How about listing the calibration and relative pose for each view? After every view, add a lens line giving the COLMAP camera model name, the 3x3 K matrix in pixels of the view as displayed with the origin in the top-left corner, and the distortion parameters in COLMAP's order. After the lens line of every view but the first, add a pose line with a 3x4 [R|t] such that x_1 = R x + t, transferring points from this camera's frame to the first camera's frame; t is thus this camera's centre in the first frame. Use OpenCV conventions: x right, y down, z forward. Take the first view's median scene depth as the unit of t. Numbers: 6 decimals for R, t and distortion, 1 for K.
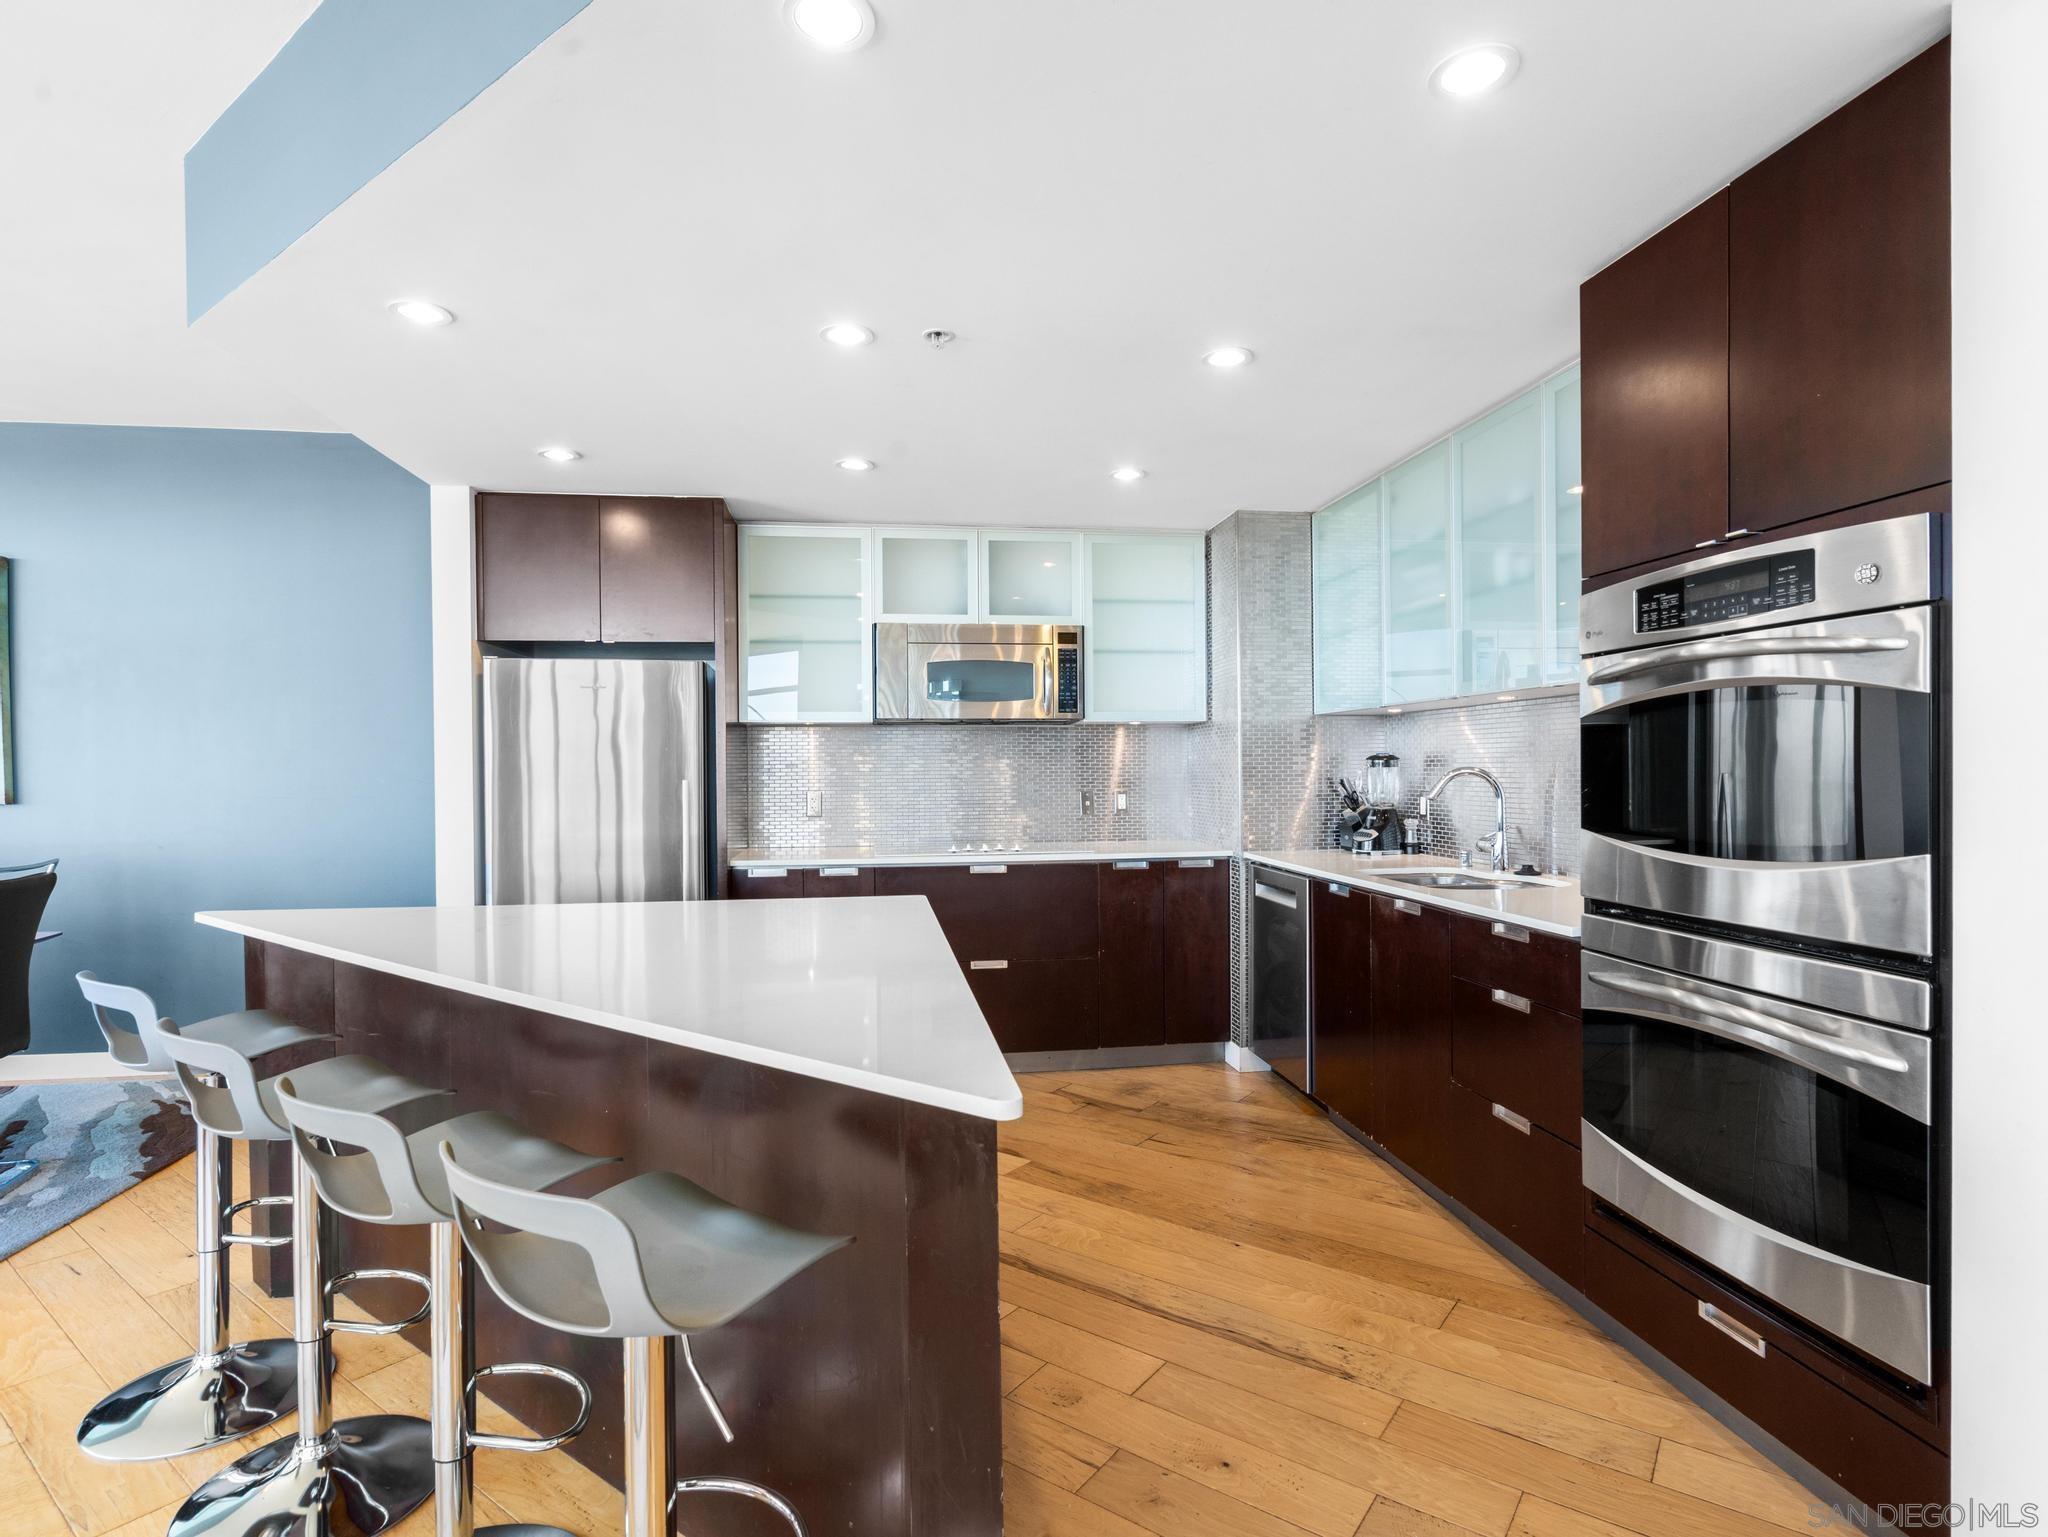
lens RADIAL K [[1055.3, 0, 1024.0], [0, 1055.3, 768.5], [0, 0, 1]] dist [-0.003520, 0.001628]
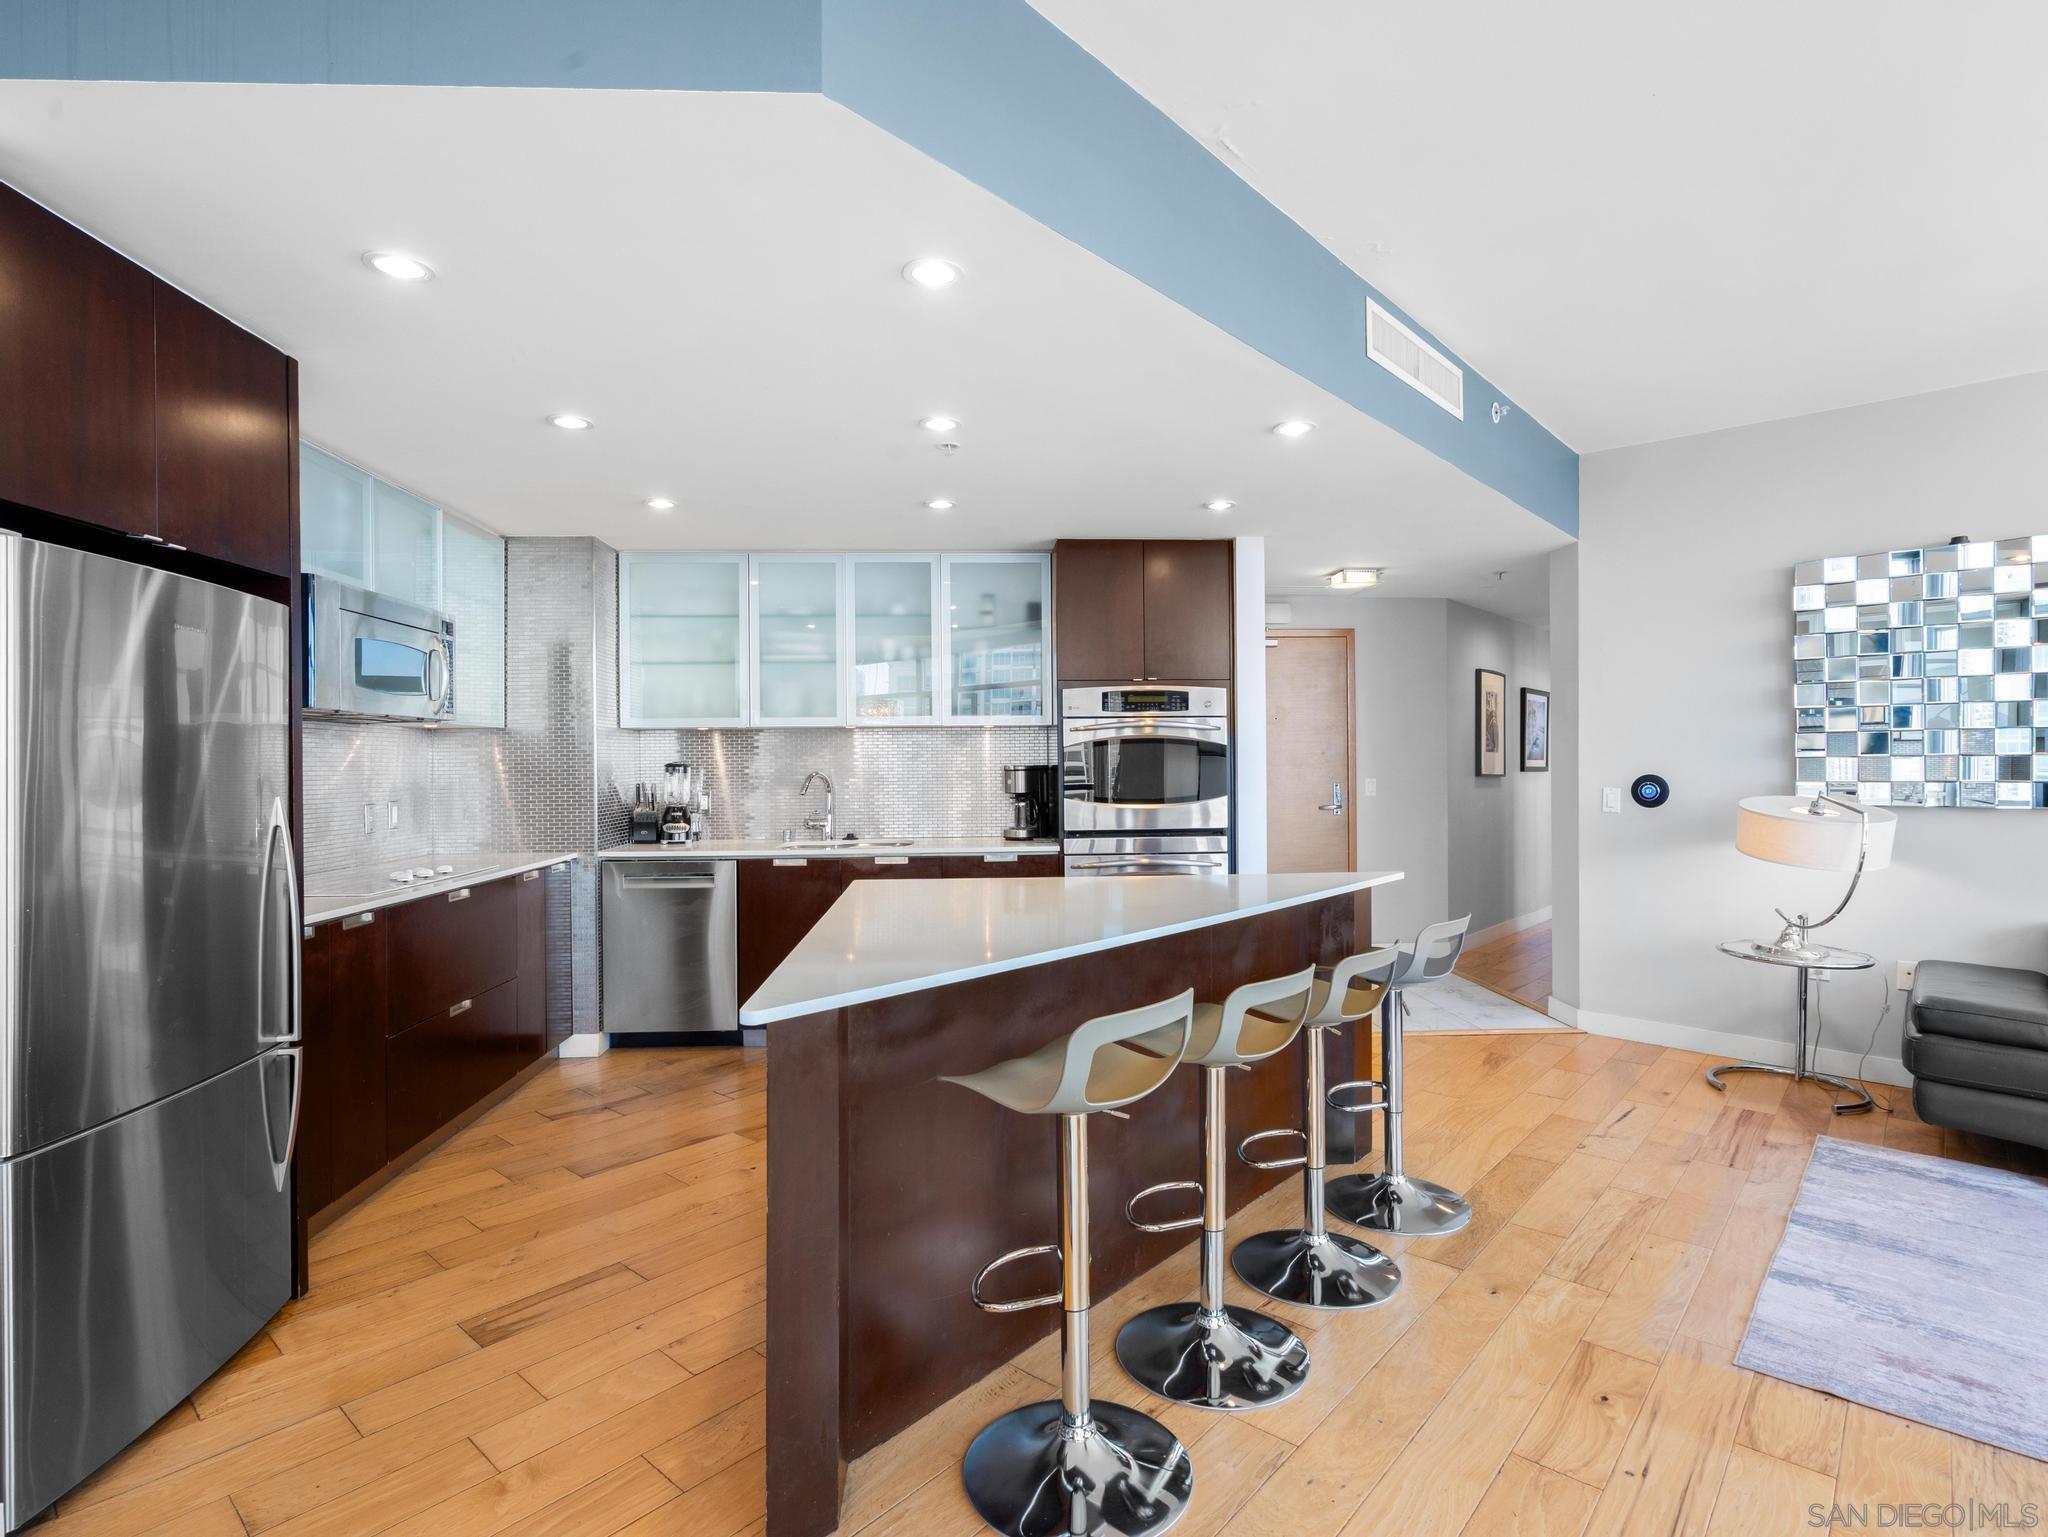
lens RADIAL K [[1055.3, 0, 1024.0], [0, 1055.3, 768.5], [0, 0, 1]] dist [-0.003520, 0.001628]
pose [[0.096671, 0.001648, 0.995315, -1.978605], [0.008662, 0.999959, -0.002497, 0.000909], [-0.995279, 0.008863, 0.096652, 1.085626]]
